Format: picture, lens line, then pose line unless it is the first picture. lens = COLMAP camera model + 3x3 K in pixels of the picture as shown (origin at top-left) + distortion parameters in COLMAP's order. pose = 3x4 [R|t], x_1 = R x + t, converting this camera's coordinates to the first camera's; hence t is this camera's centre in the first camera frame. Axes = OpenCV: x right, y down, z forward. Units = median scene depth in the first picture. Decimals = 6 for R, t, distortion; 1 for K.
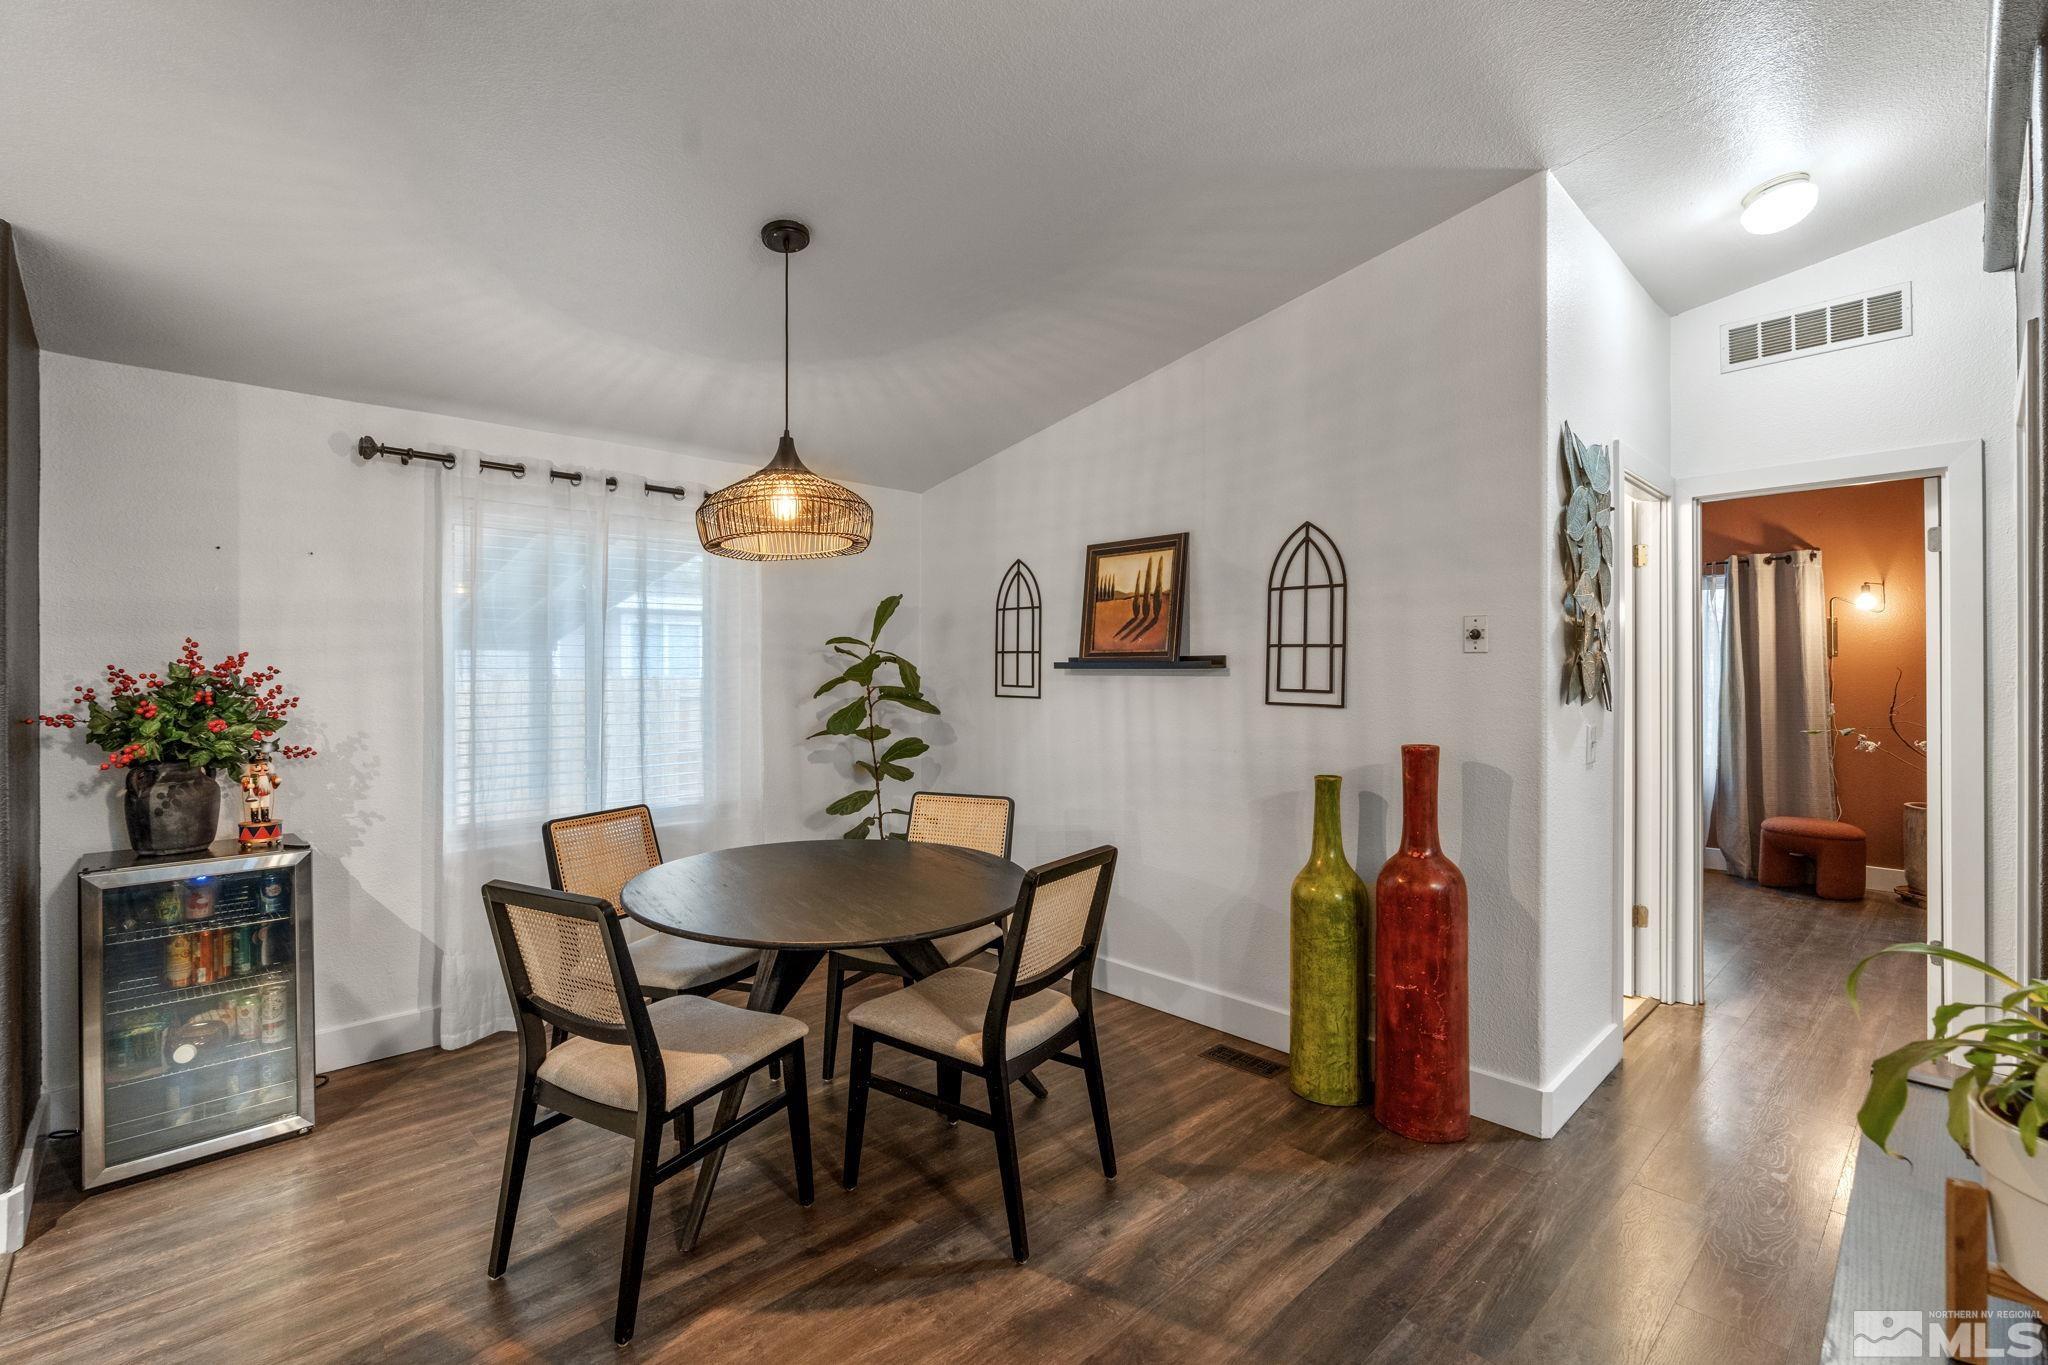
lens RADIAL K [[918.7, 0, 1028.3], [0, 918.7, 675.9], [0, 0, 1]] dist [-0.005426, 0.000802]
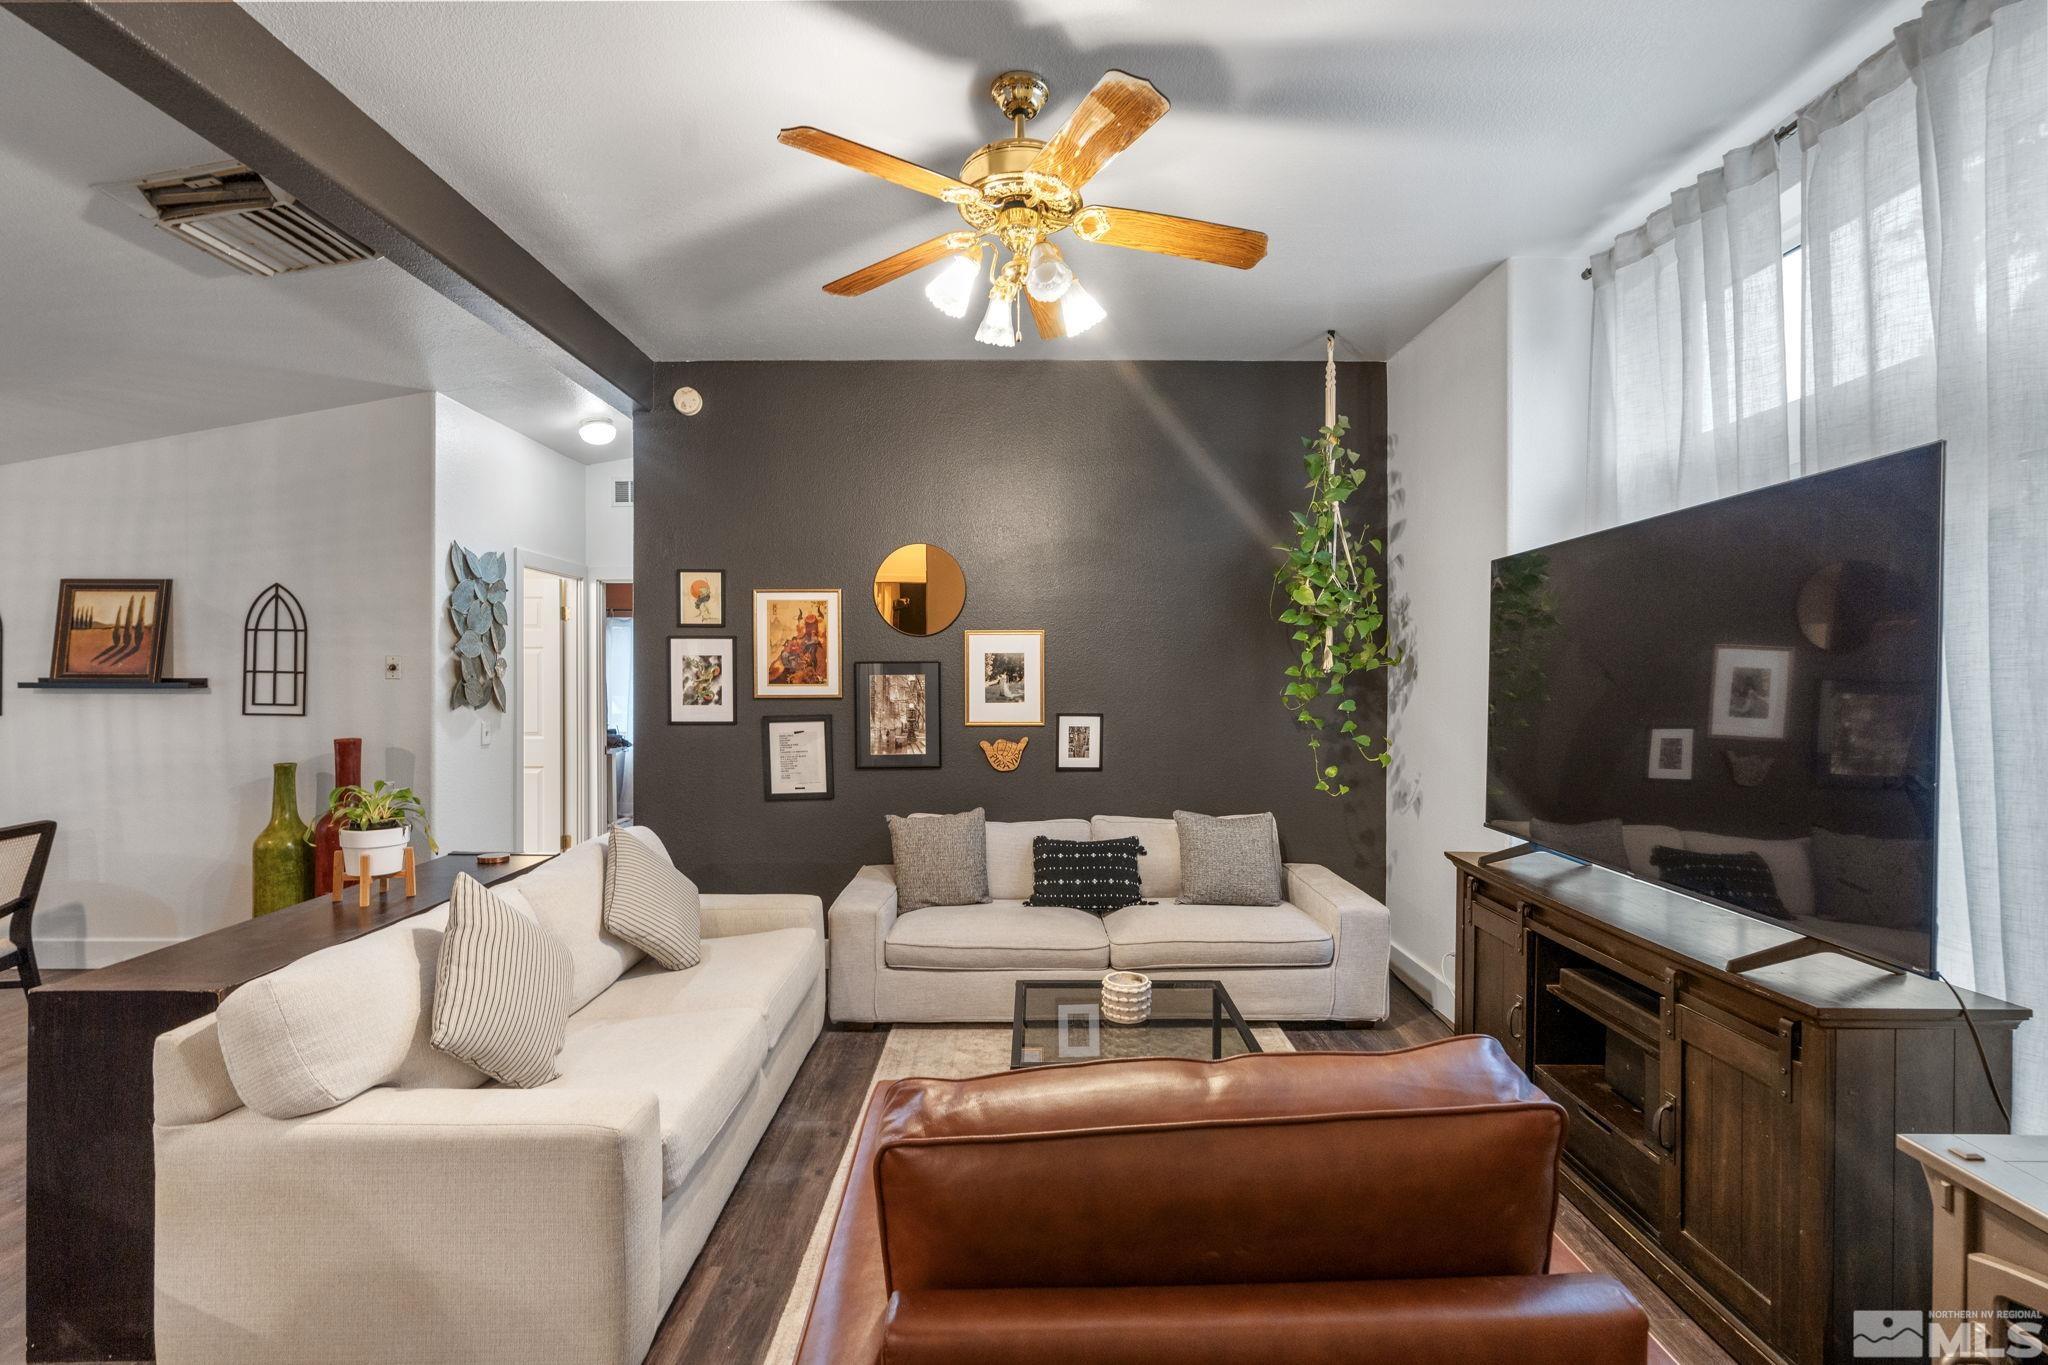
lens RADIAL K [[918.7, 0, 1035.7], [0, 918.7, 675.7], [0, 0, 1]] dist [-0.005426, 0.000802]
pose [[0.678767, 0.000188, 0.734353, 0.063194], [0.003221, 0.999990, -0.003234, -0.018706], [-0.734346, 0.004560, 0.678760, -0.769868]]
